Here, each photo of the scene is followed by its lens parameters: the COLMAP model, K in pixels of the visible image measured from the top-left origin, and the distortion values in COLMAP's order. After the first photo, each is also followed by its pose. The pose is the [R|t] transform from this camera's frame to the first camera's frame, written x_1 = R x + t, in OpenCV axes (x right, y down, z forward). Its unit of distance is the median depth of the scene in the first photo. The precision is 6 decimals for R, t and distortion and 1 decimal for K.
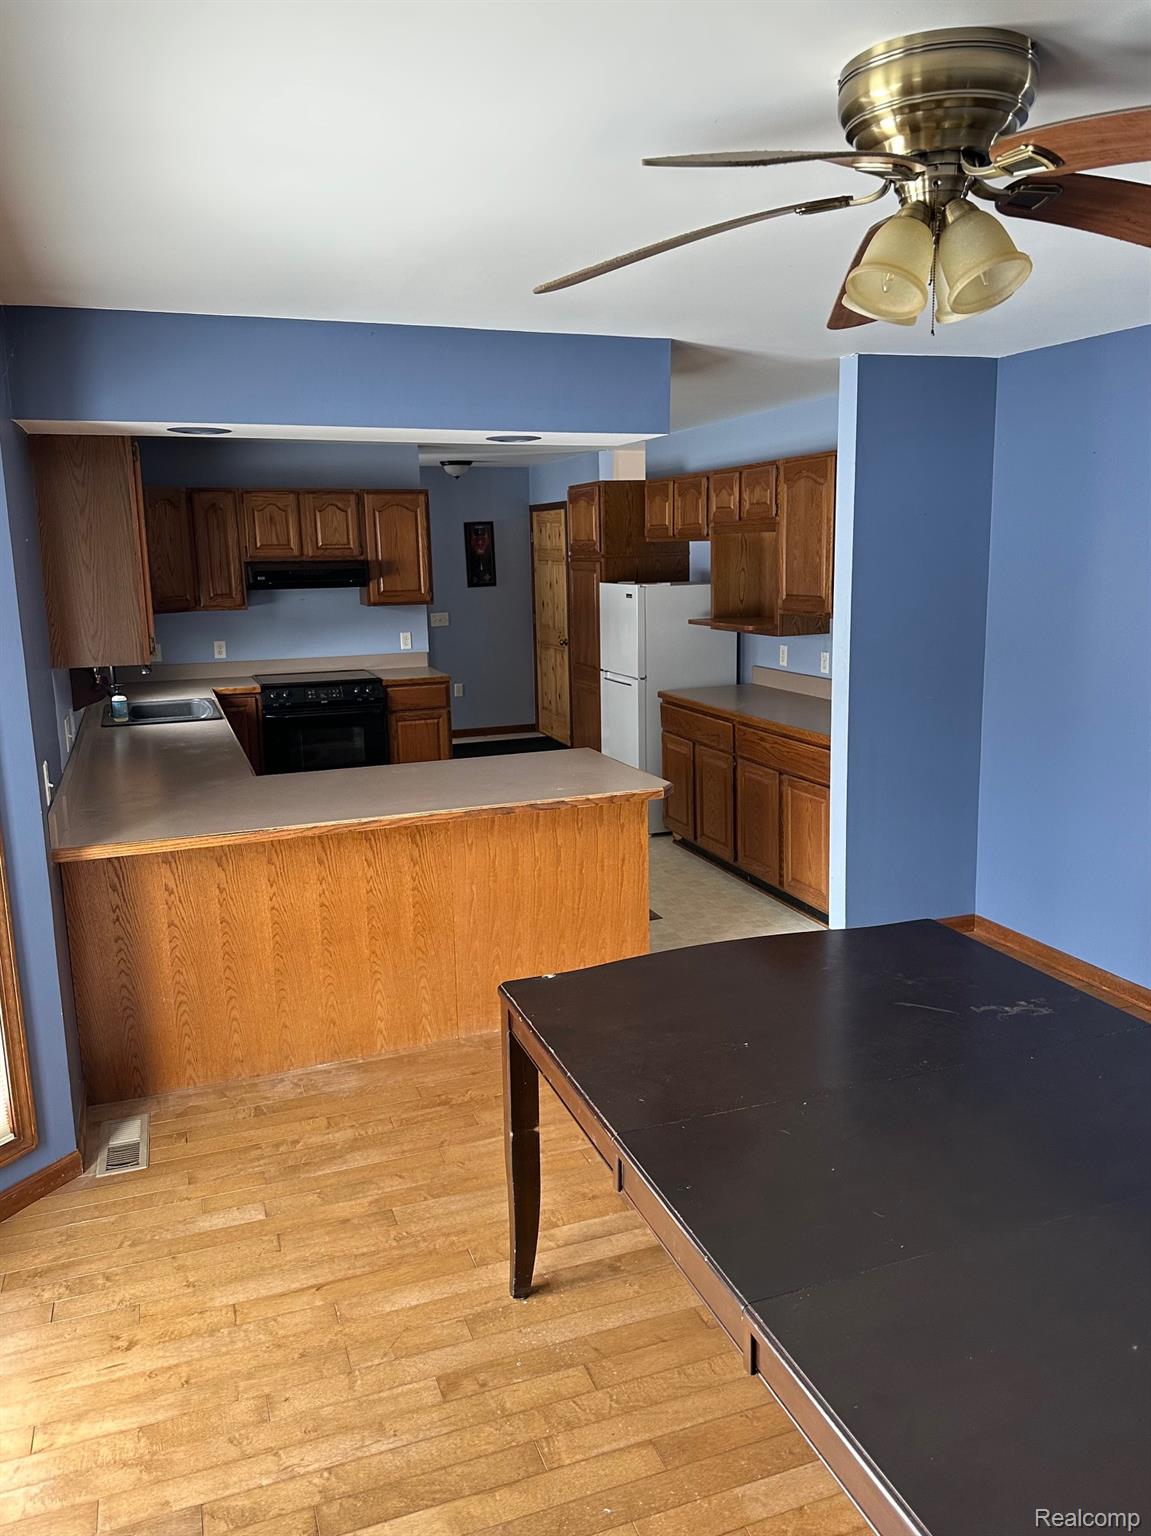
lens RADIAL K [[1136.9, 0, 575.5], [0, 1136.9, 768.0], [0, 0, 1]] dist [-0.036854, -0.004978]
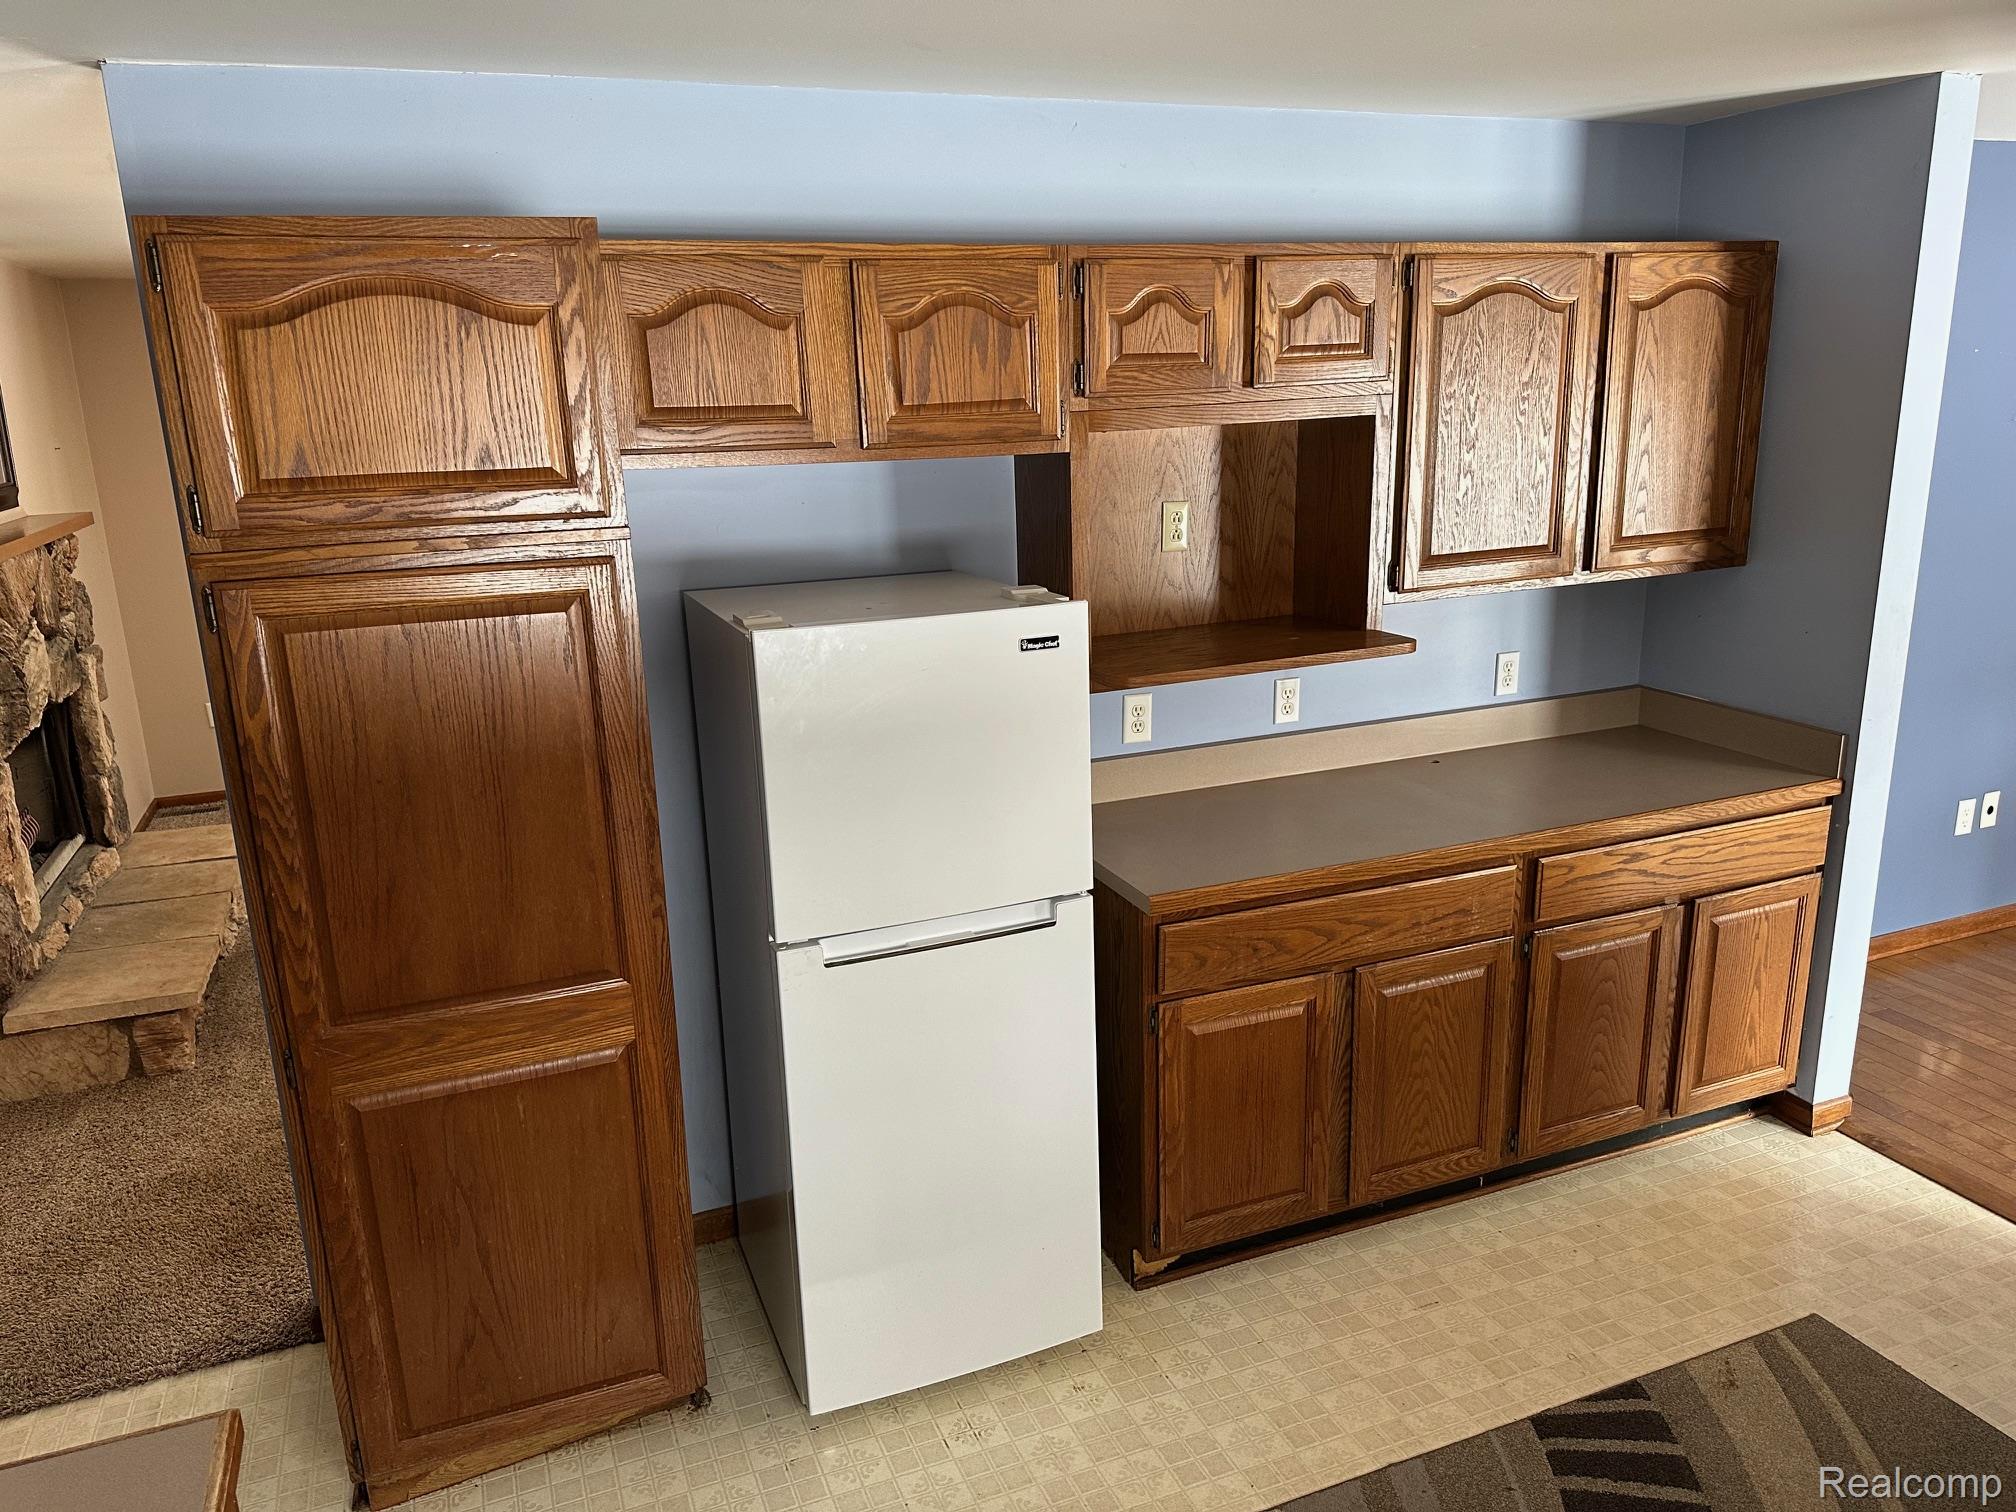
lens RADIAL K [[1492.2, 0, 1008.0], [0, 1492.2, 756.0], [0, 0, 1]] dist [-0.036854, -0.004978]
pose [[-0.008901, -0.241071, 0.970467, -0.373853], [0.223649, 0.945440, 0.236906, -0.241842], [-0.974629, 0.219153, 0.045500, 1.109233]]
